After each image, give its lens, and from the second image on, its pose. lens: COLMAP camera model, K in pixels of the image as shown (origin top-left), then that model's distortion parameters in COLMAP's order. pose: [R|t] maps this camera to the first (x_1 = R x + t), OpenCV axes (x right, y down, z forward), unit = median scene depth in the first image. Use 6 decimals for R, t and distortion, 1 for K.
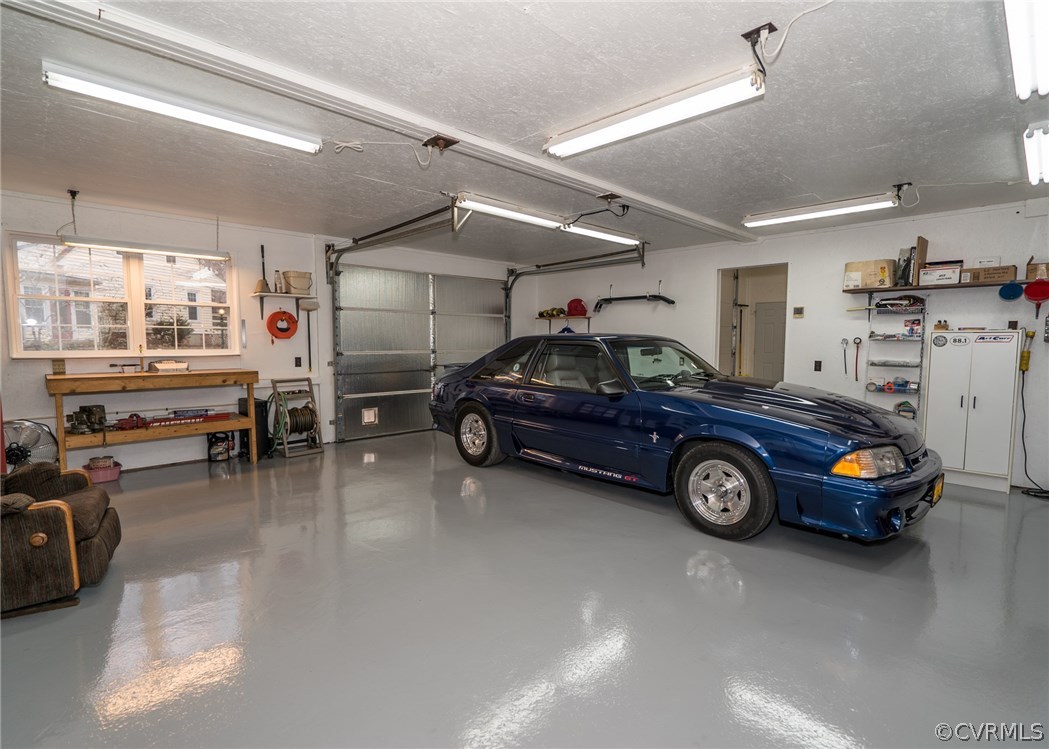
lens RADIAL K [[511.1, 0, 524.5], [0, 511.1, 374.5], [0, 0, 1]] dist [-0.001541, 0.000286]
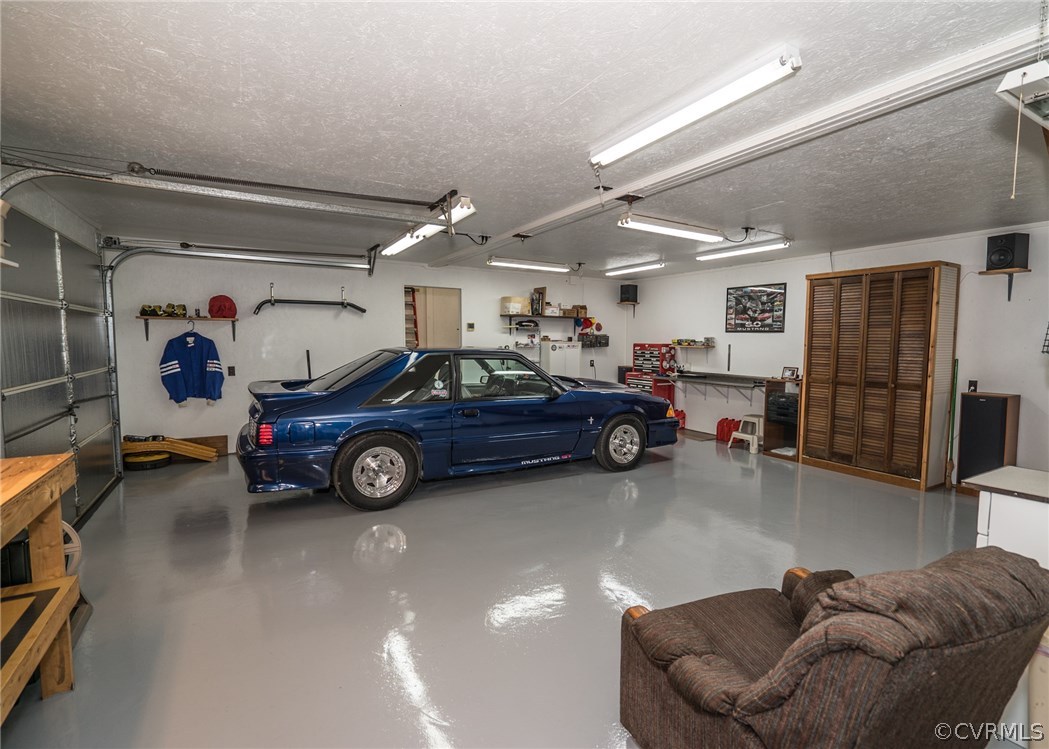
lens RADIAL K [[511.1, 0, 524.5], [0, 511.1, 374.5], [0, 0, 1]] dist [-0.001541, 0.000286]
pose [[0.250157, -0.070485, 0.965636, -0.869037], [0.060643, 0.996529, 0.057030, -0.073791], [-0.966304, 0.044293, 0.253563, 0.599217]]
